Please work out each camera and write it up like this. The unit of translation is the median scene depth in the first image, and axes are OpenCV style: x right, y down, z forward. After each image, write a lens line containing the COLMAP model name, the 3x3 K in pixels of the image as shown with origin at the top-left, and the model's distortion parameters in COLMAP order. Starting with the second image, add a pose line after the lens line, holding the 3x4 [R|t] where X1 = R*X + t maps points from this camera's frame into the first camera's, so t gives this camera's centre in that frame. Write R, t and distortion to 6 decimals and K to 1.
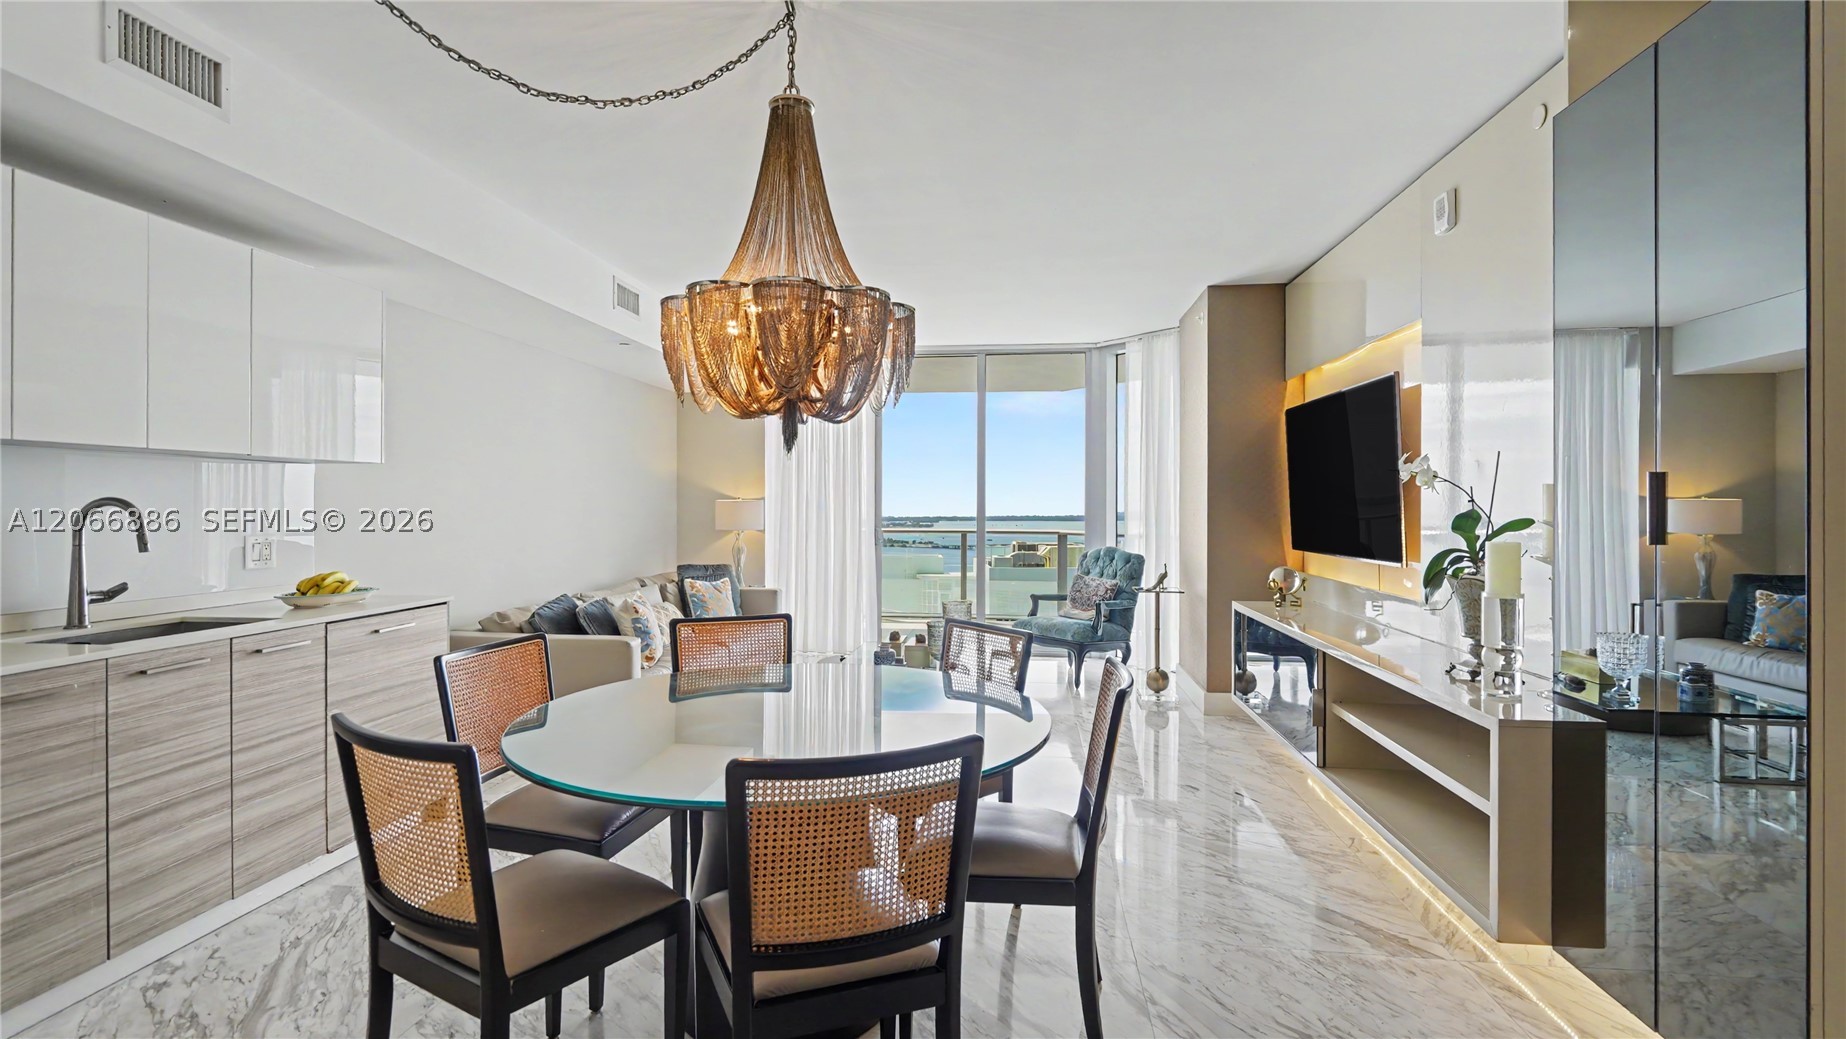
lens RADIAL K [[845.8, 0, 914.4], [0, 845.8, 503.7], [0, 0, 1]] dist [-0.000023, -0.000163]
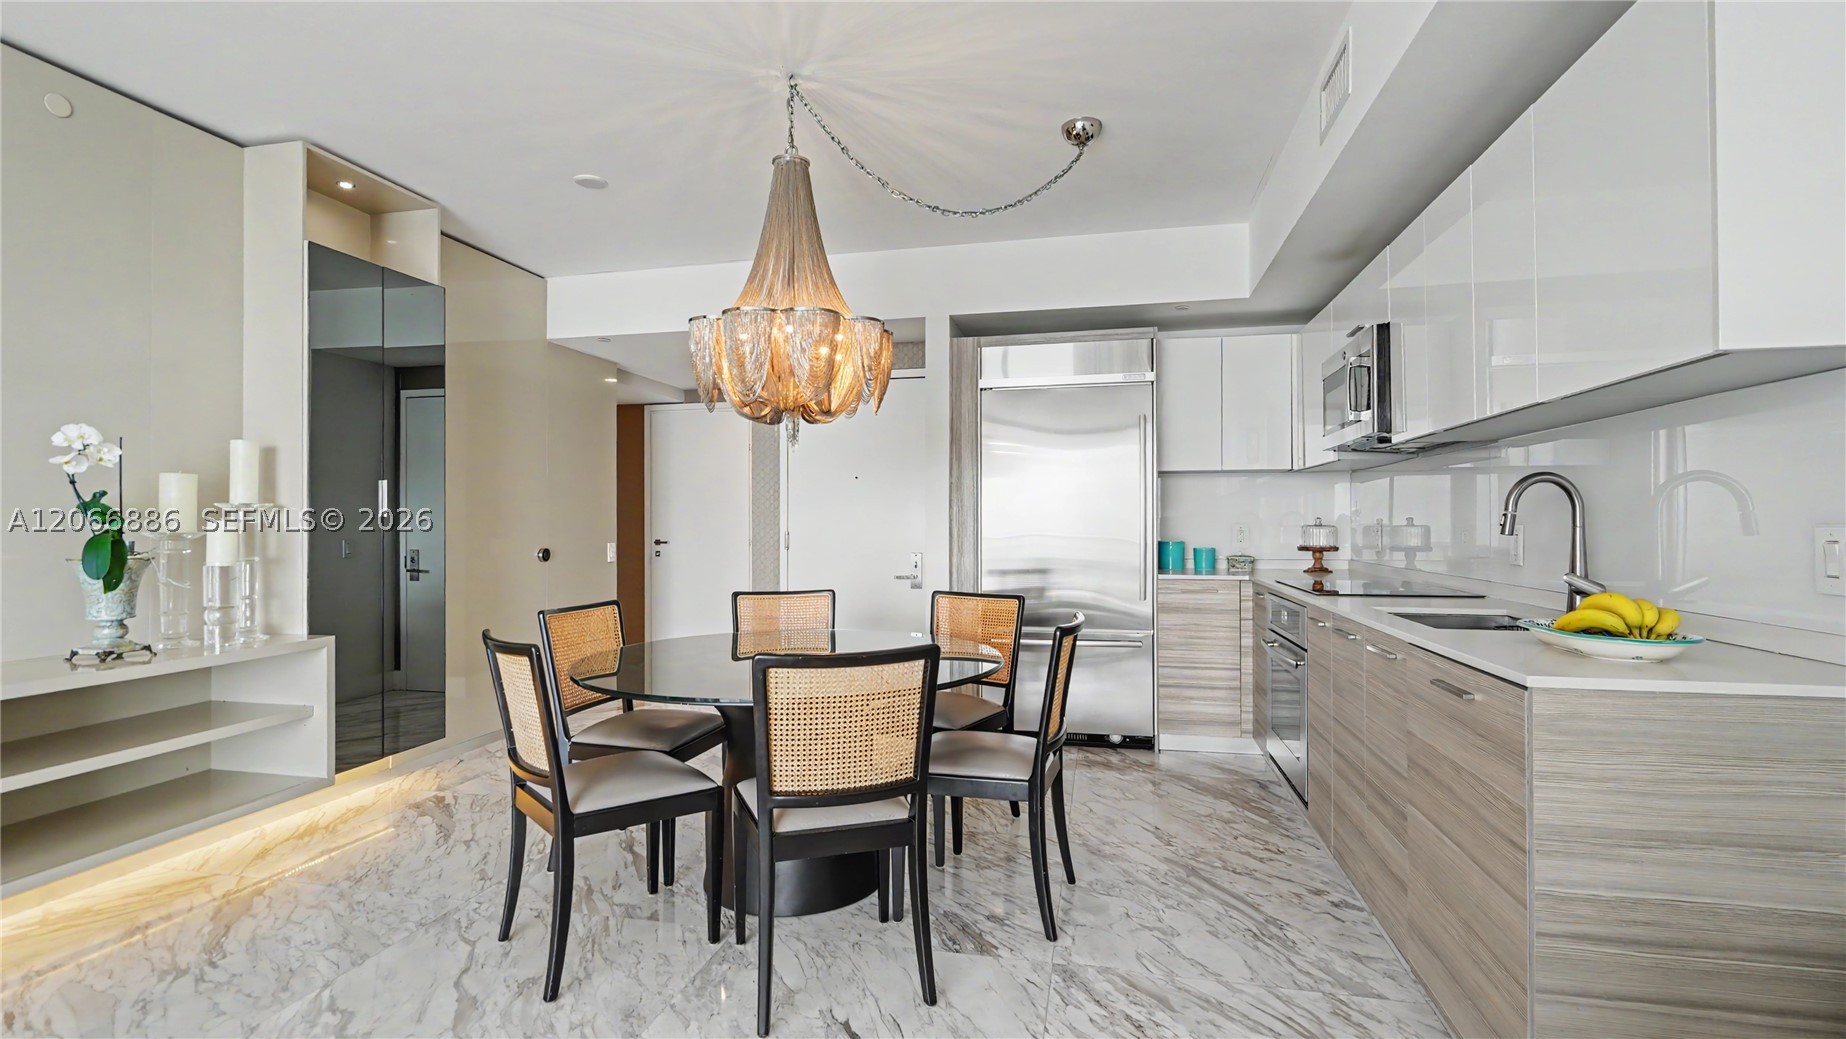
lens RADIAL K [[847.8, 0, 918.3], [0, 847.8, 519.2], [0, 0, 1]] dist [-0.000551, -0.000002]
pose [[-0.995633, 0.000308, 0.093352, -0.231628], [-0.000547, 0.999958, -0.009131, 0.029649], [-0.093351, -0.009142, -0.995591, 1.159837]]
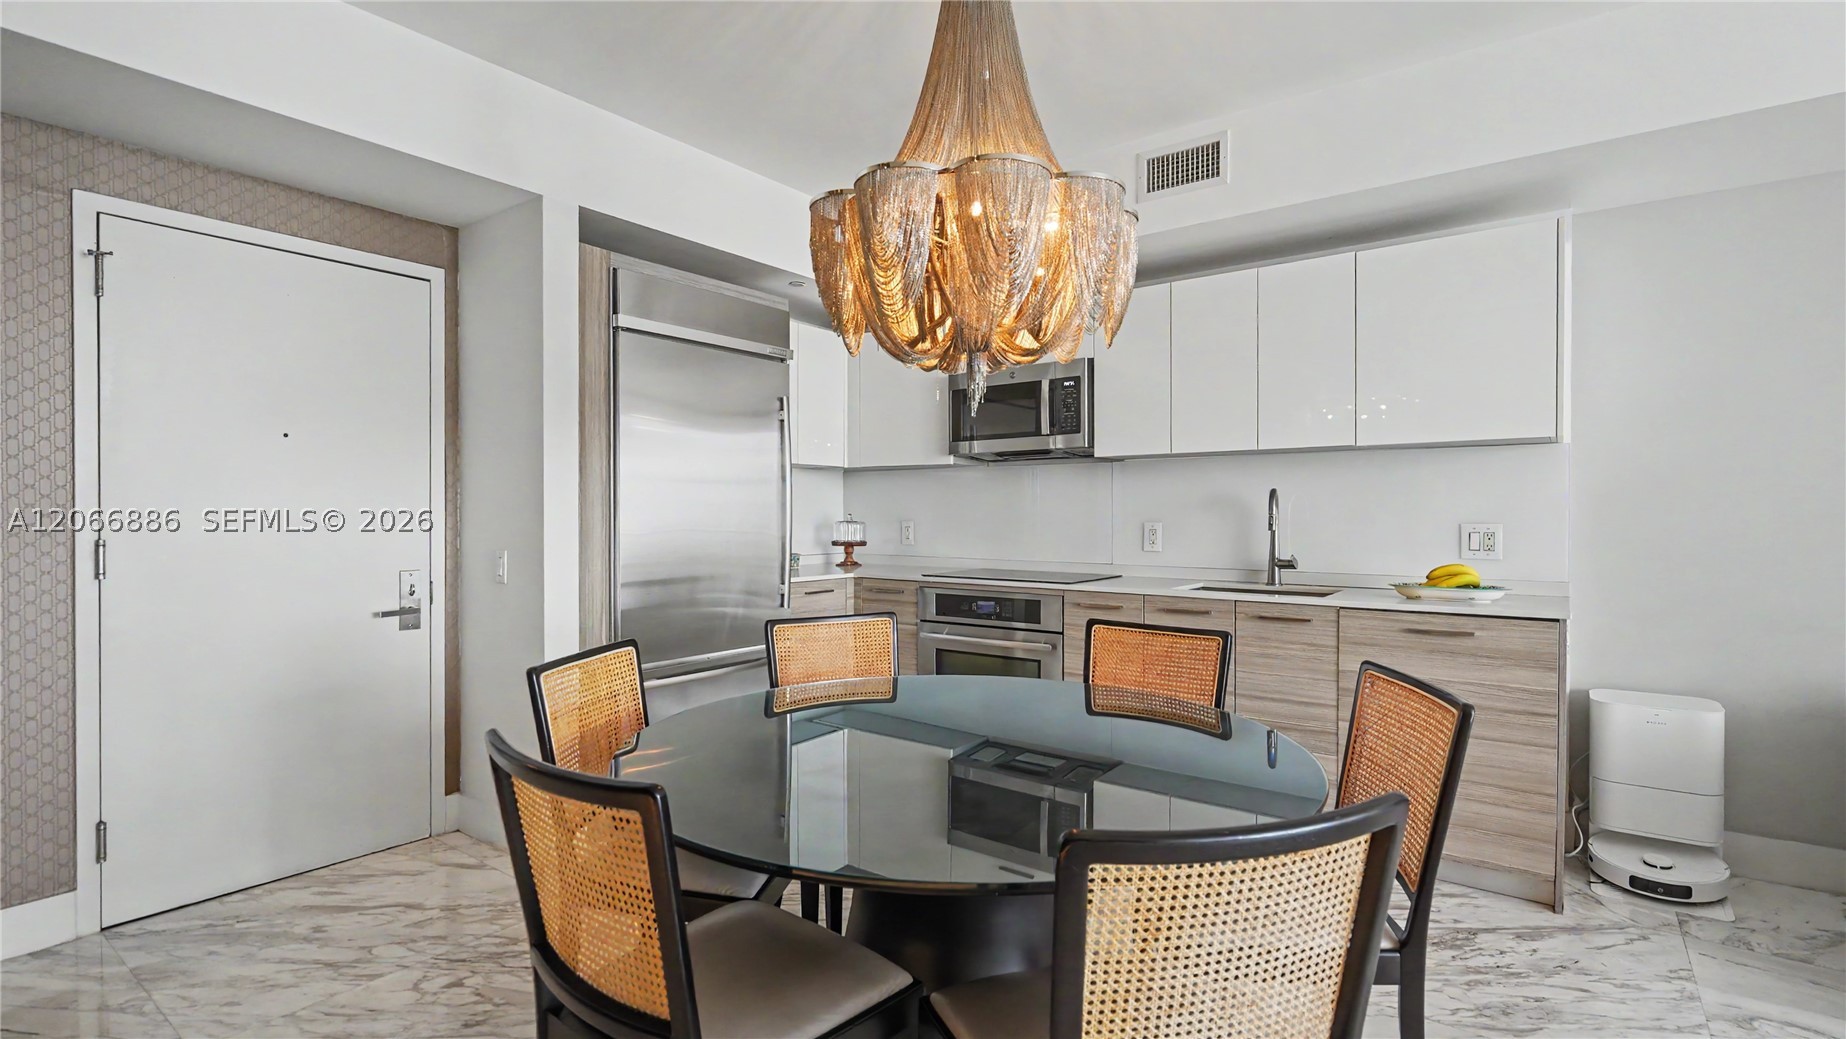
lens RADIAL K [[857.1, 0, 920.2], [0, 857.1, 520.1], [0, 0, 1]] dist [-0.001465, -0.000280]
pose [[-0.495926, 0.003535, -0.868357, 0.289915], [0.000596, 0.999993, 0.003730, 0.021799], [0.868364, 0.001332, -0.495925, 0.709960]]
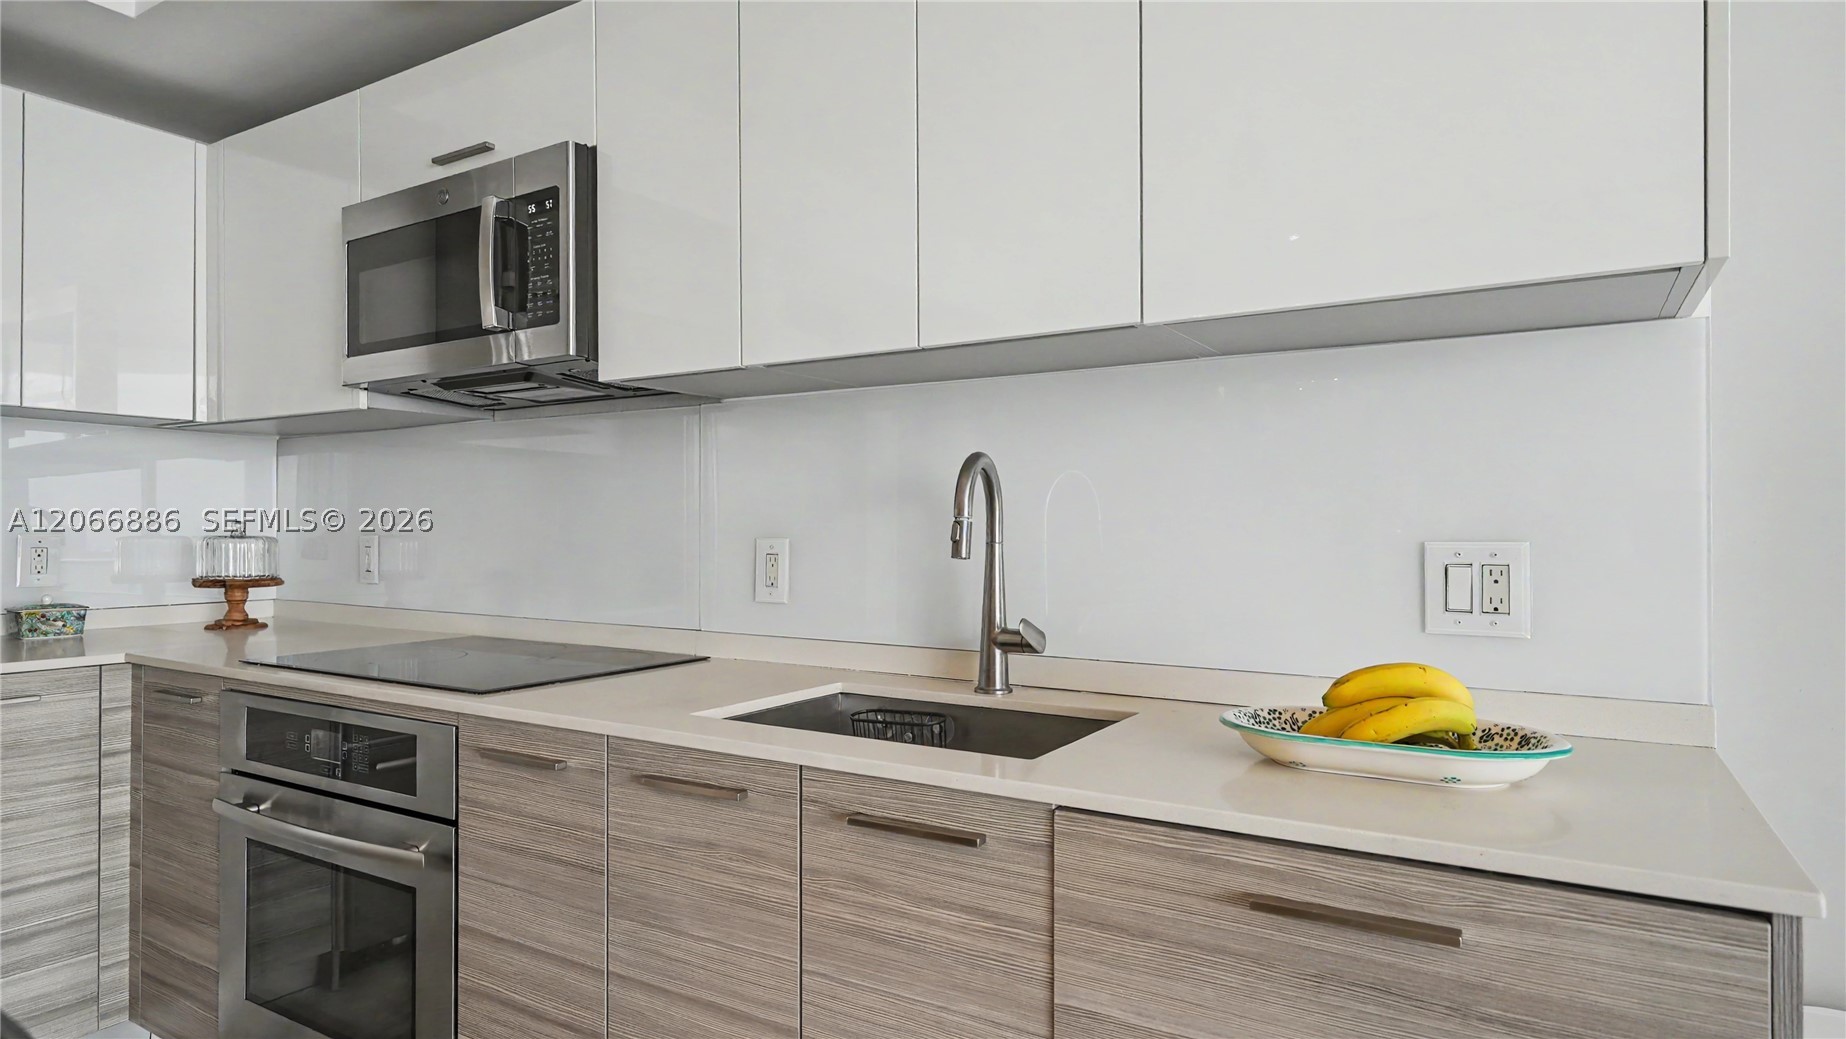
lens RADIAL K [[1035.2, 0, 919.4], [0, 1035.2, 524.6], [0, 0, 1]] dist [0.002350, -0.000851]
pose [[-0.414248, -0.005490, -0.910148, -0.209885], [0.000612, 0.999980, -0.006311, 0.024614], [0.910164, -0.003171, -0.414236, 0.738843]]
